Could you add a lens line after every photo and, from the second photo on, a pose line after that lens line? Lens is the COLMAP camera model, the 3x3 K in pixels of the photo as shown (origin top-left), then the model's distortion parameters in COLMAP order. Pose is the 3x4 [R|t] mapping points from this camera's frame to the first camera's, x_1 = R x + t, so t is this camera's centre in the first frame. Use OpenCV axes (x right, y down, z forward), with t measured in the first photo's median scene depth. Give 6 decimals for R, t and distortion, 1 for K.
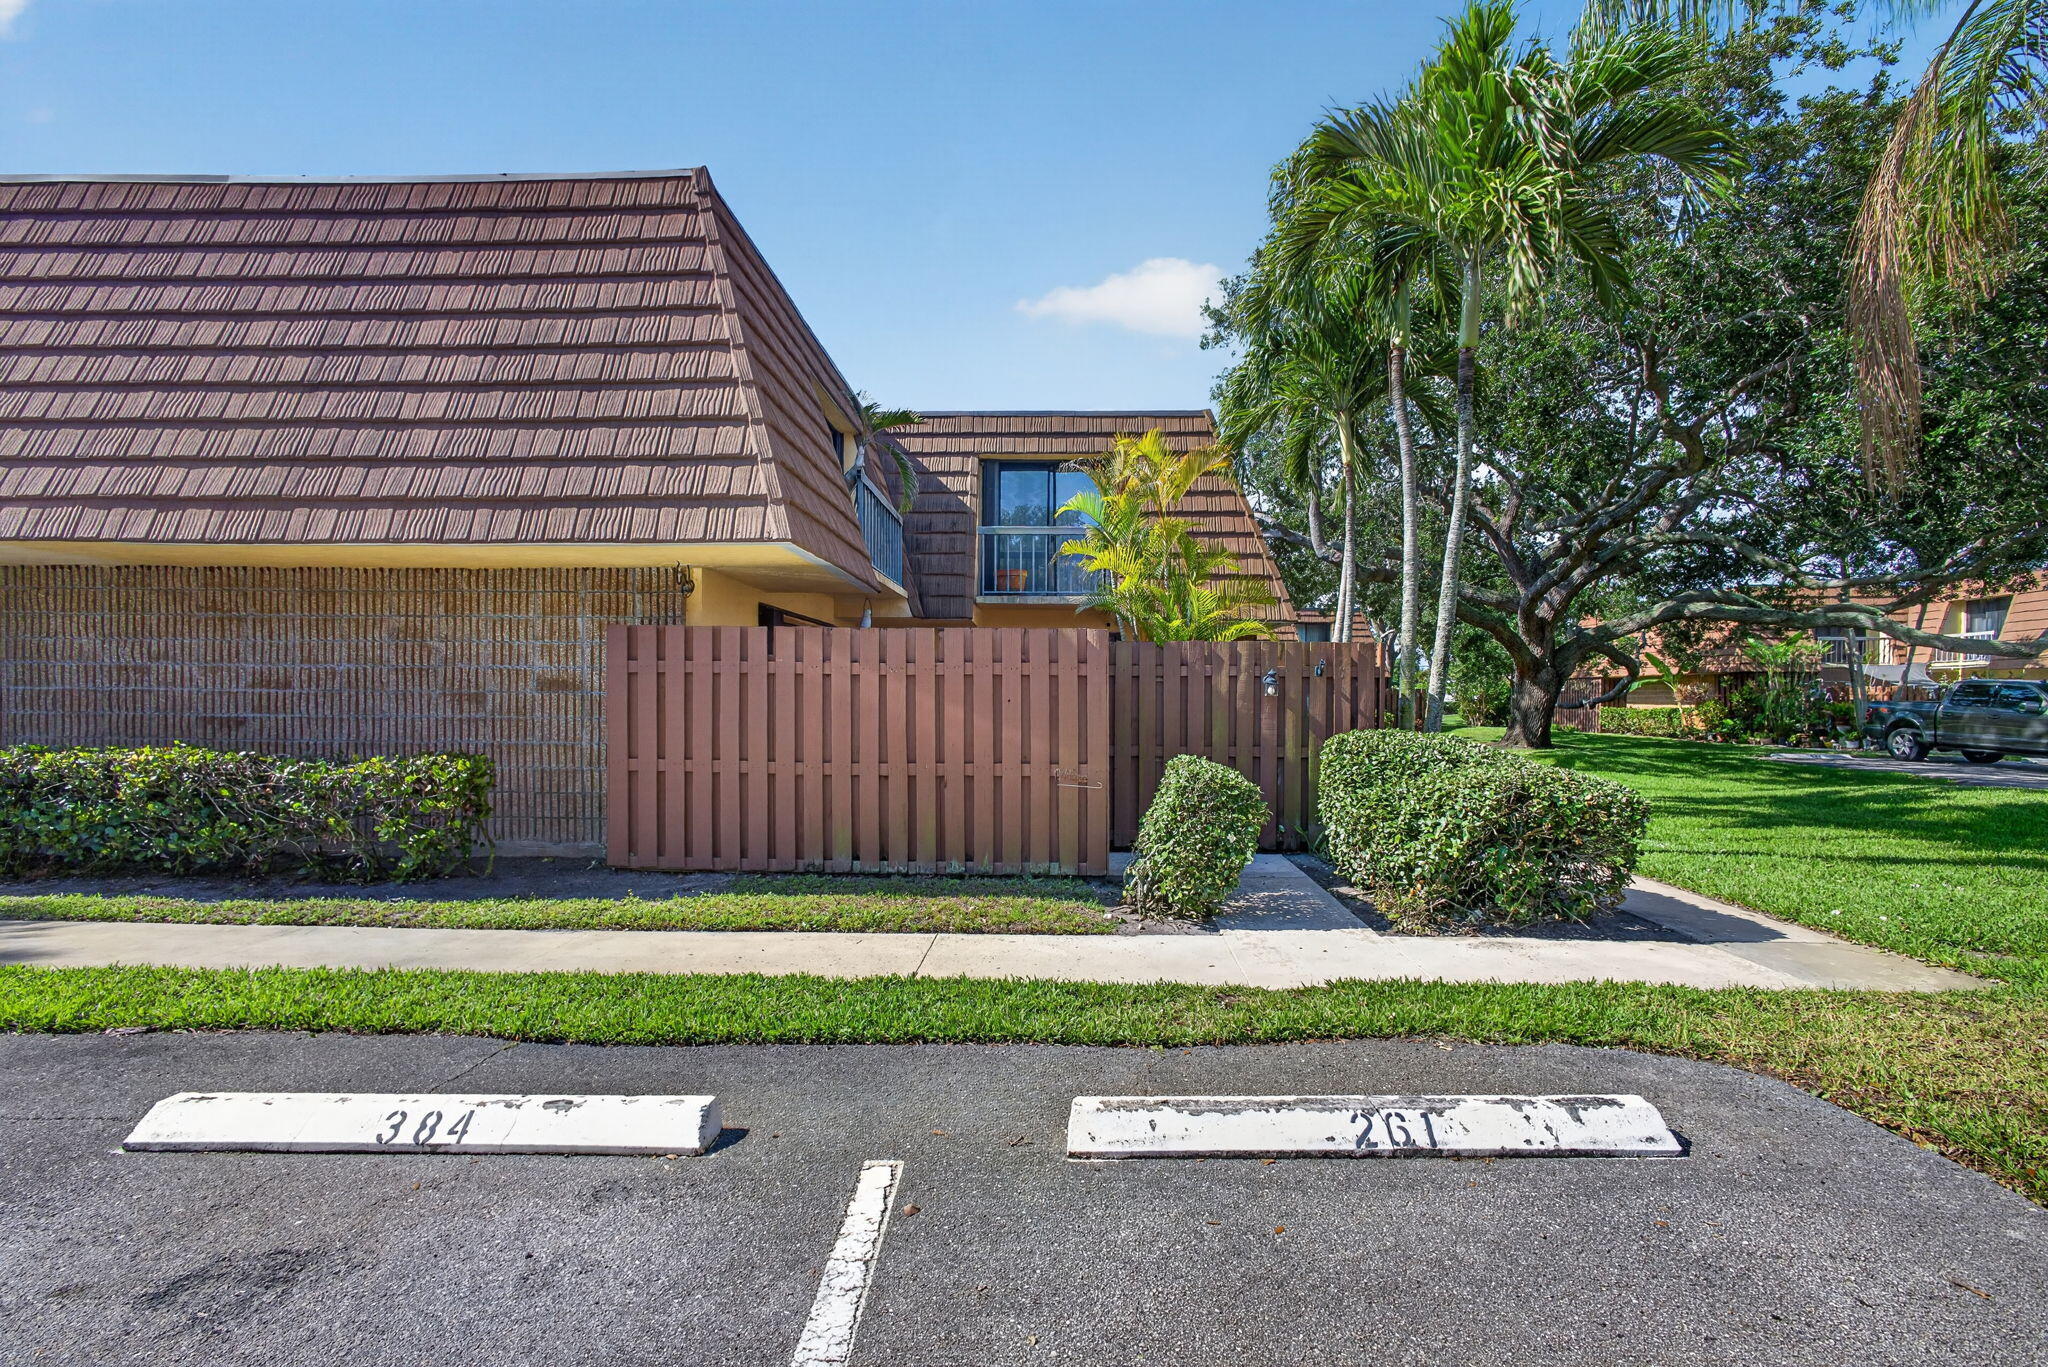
lens RADIAL K [[863.7, 0, 1024.0], [0, 863.7, 683.5], [0, 0, 1]] dist [-0.001247, -0.000114]
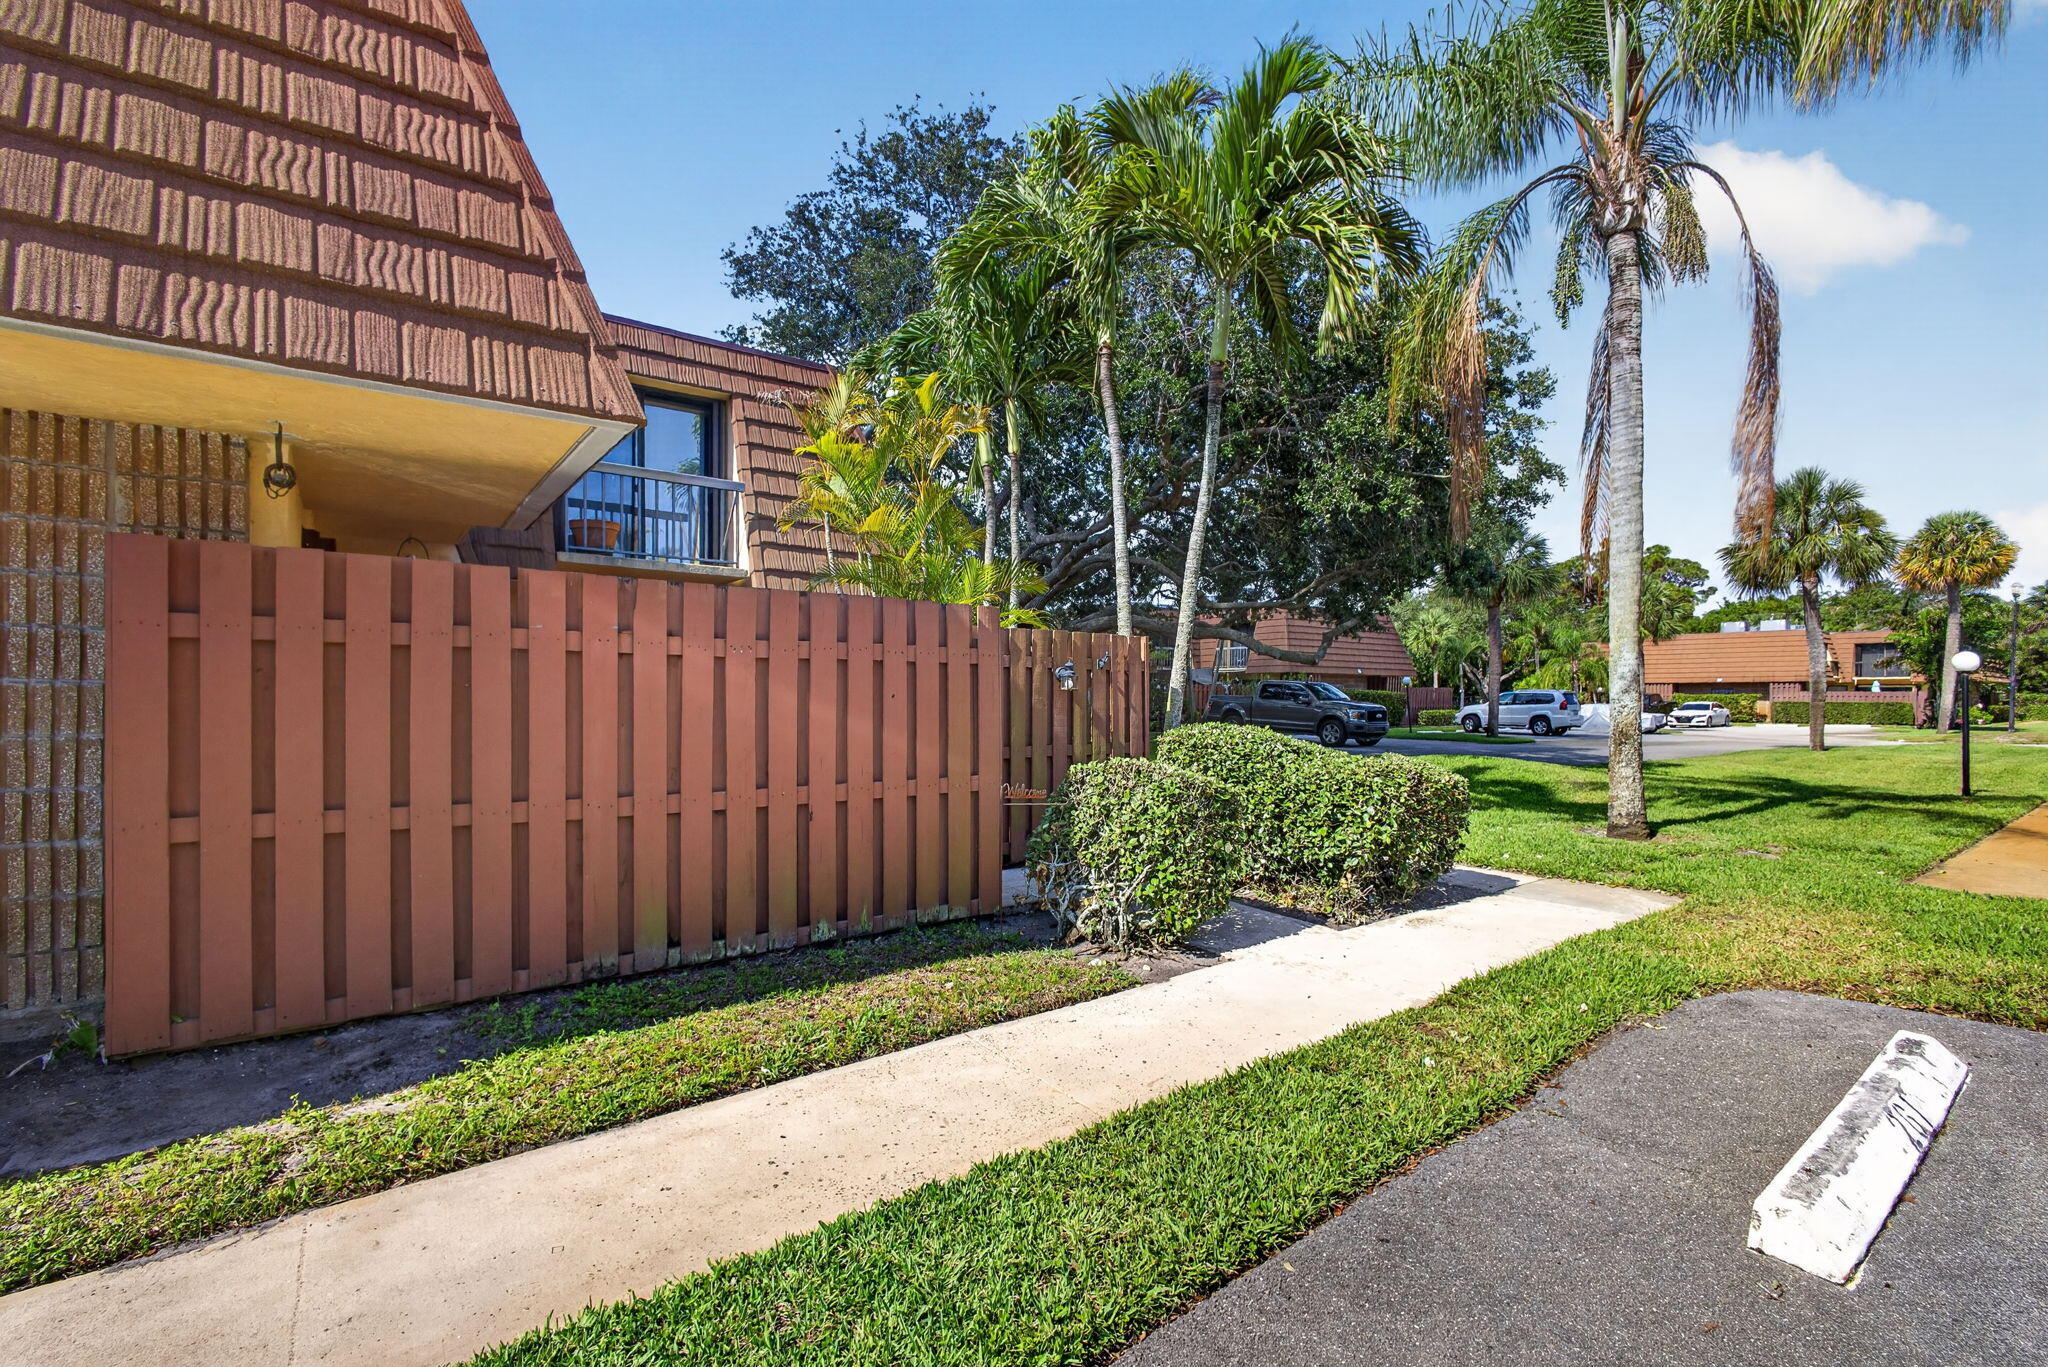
lens RADIAL K [[888.1, 0, 976.9], [0, 888.1, 678.5], [0, 0, 1]] dist [-0.000659, 0.000068]
pose [[0.779894, 0.010492, 0.625823, -0.442243], [-0.011279, 0.999933, -0.002708, 0.006433], [-0.625809, -0.004947, 0.779960, 0.361268]]
